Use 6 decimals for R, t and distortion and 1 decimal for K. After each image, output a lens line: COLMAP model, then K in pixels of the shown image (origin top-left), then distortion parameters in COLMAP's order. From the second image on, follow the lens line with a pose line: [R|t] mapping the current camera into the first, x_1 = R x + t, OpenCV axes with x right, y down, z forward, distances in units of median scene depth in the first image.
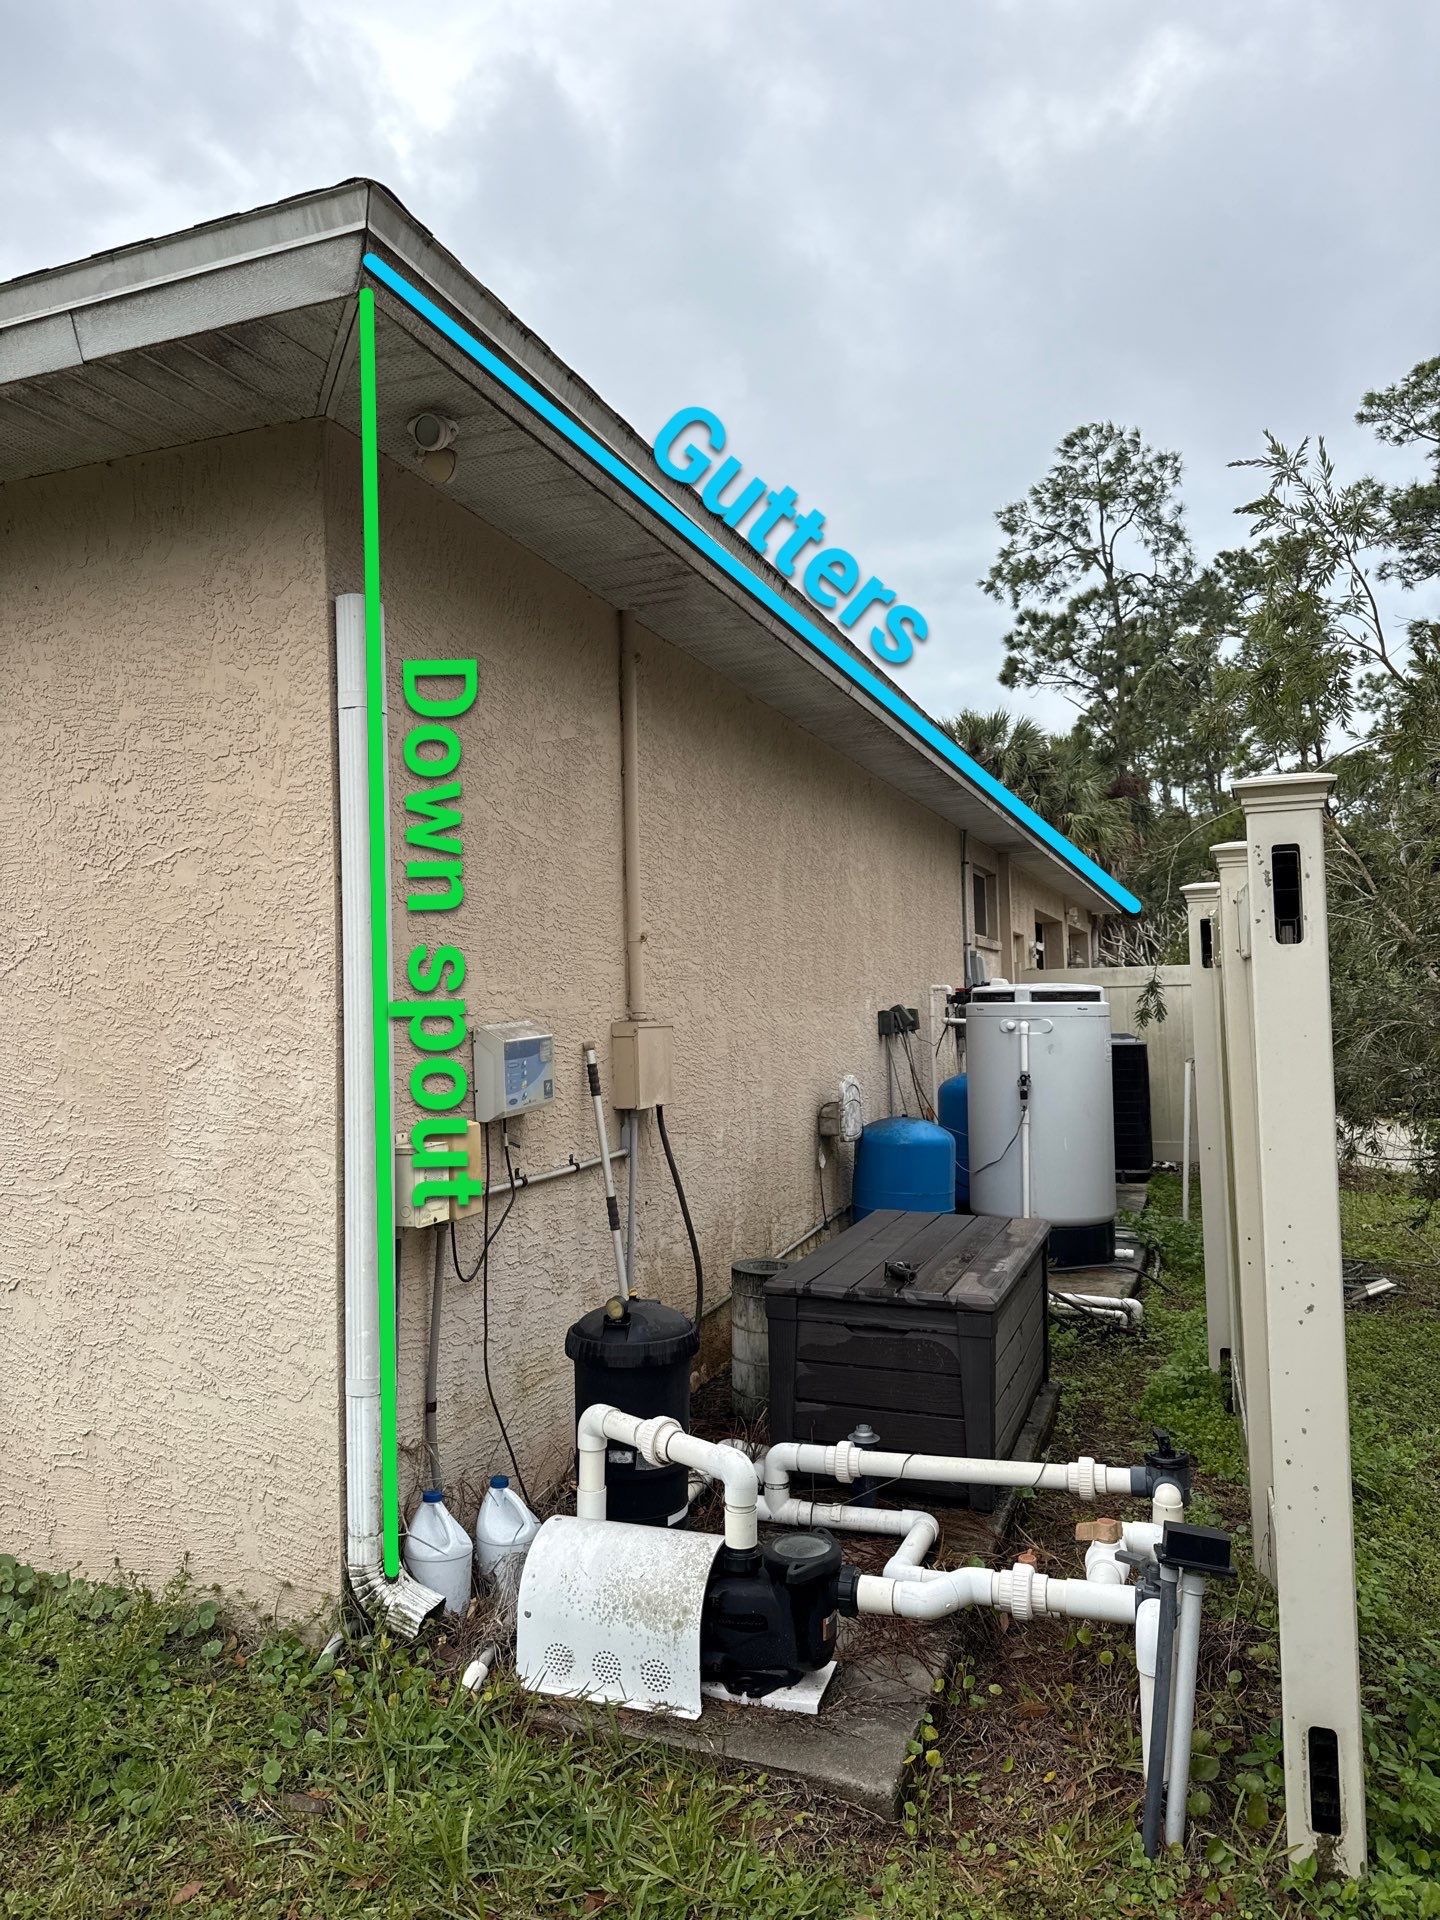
lens RADIAL K [[1332.2, 0, 705.9], [0, 1332.2, 930.7], [0, 0, 1]] dist [0.163471, -0.276098]
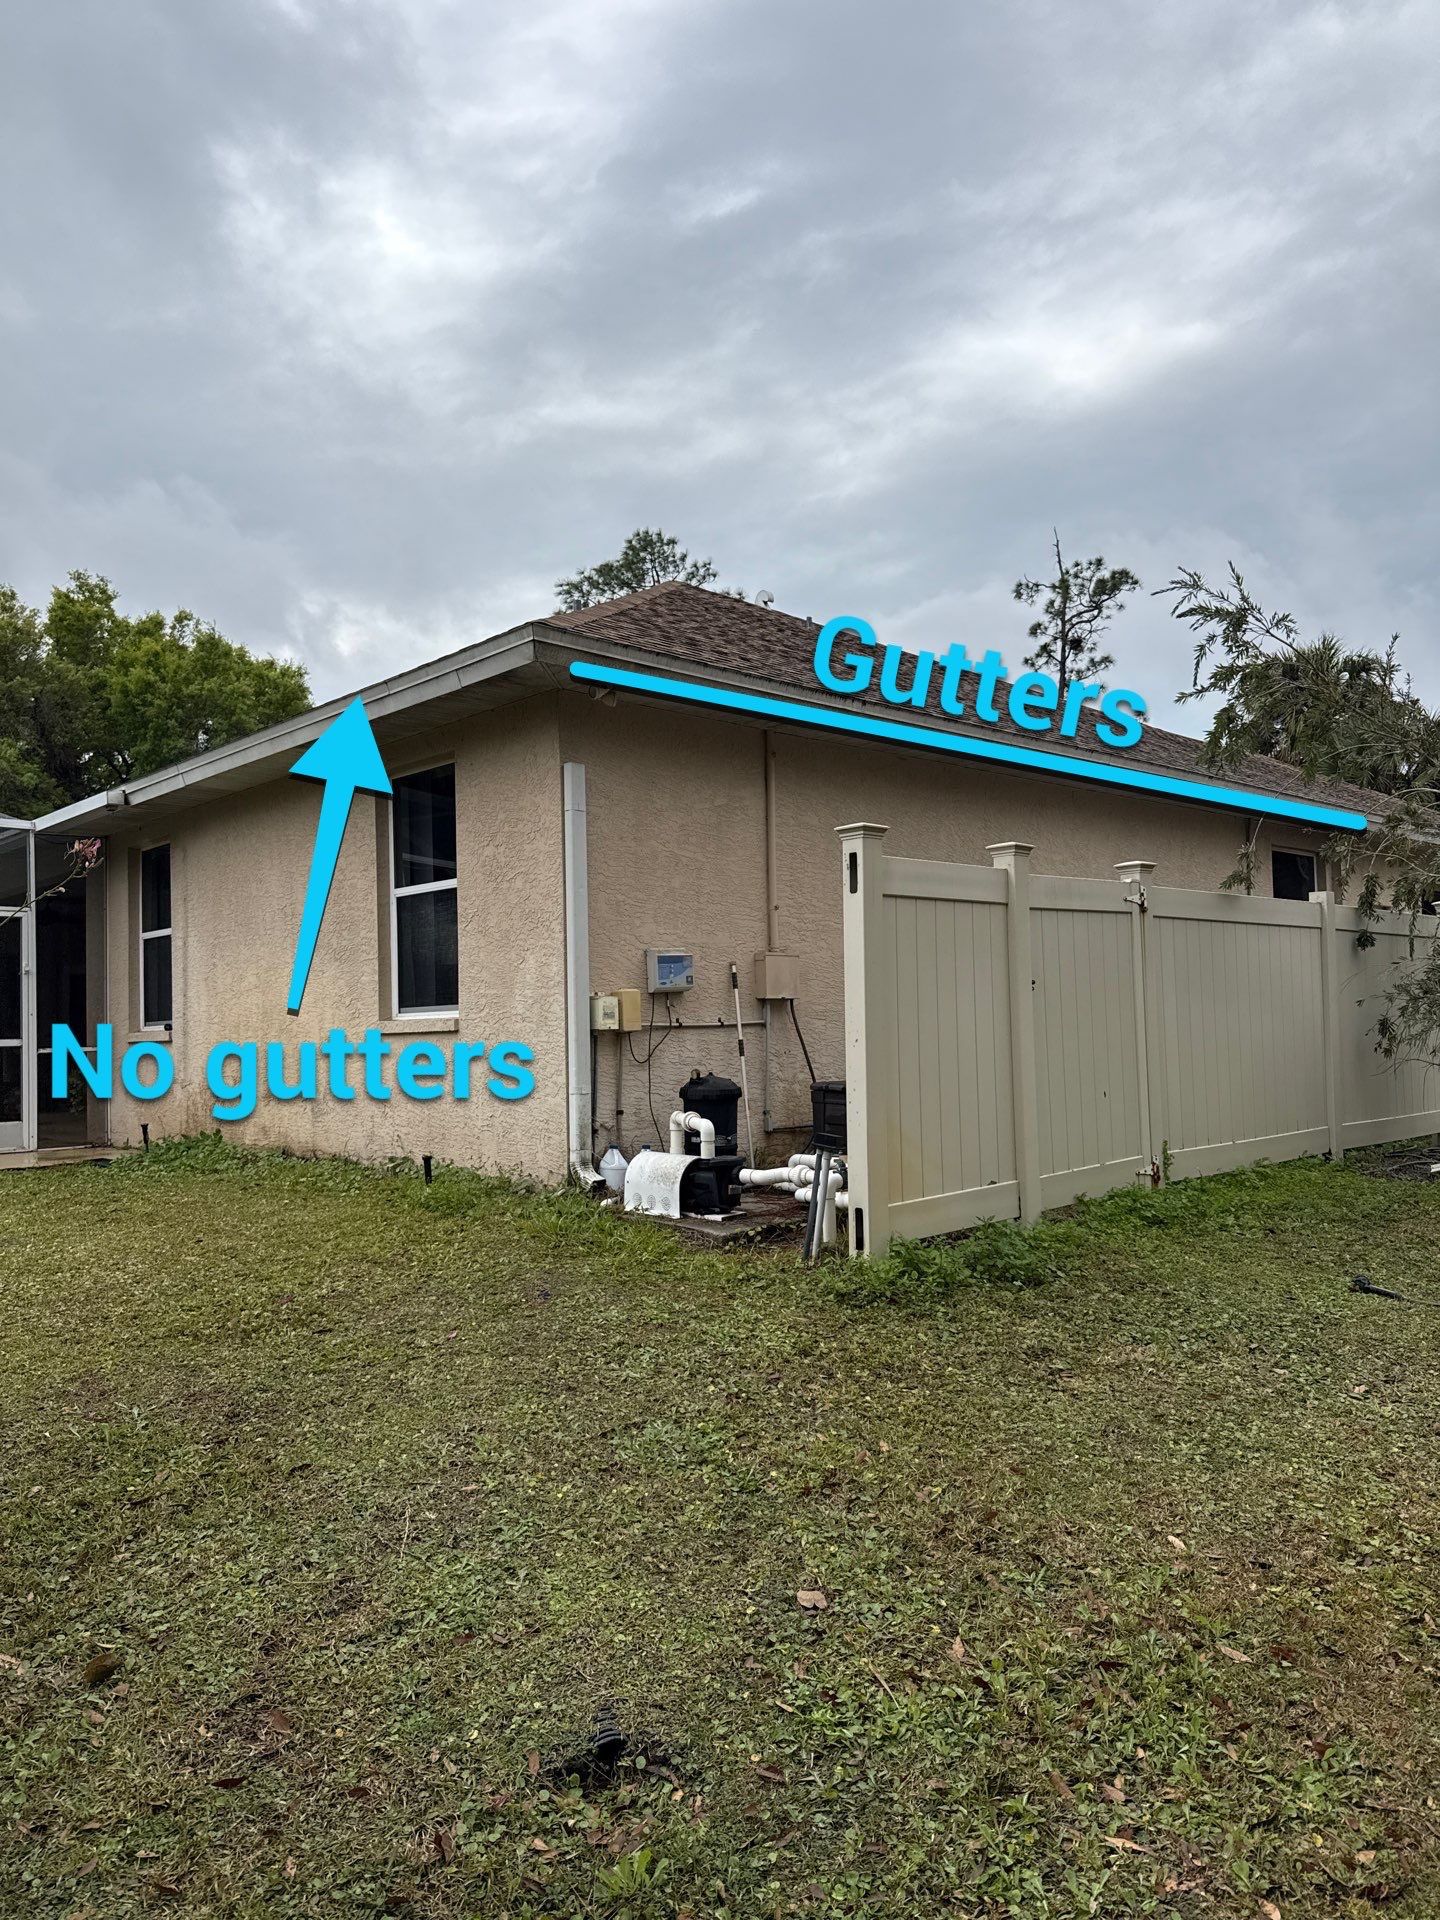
lens RADIAL K [[1332.2, 0, 705.9], [0, 1332.2, 930.7], [0, 0, 1]] dist [0.163471, -0.276098]
pose [[0.892593, -0.025030, -0.450167, 0.960446], [0.024296, 0.999677, -0.007411, 0.067530], [0.450208, -0.004322, 0.892913, -0.947167]]
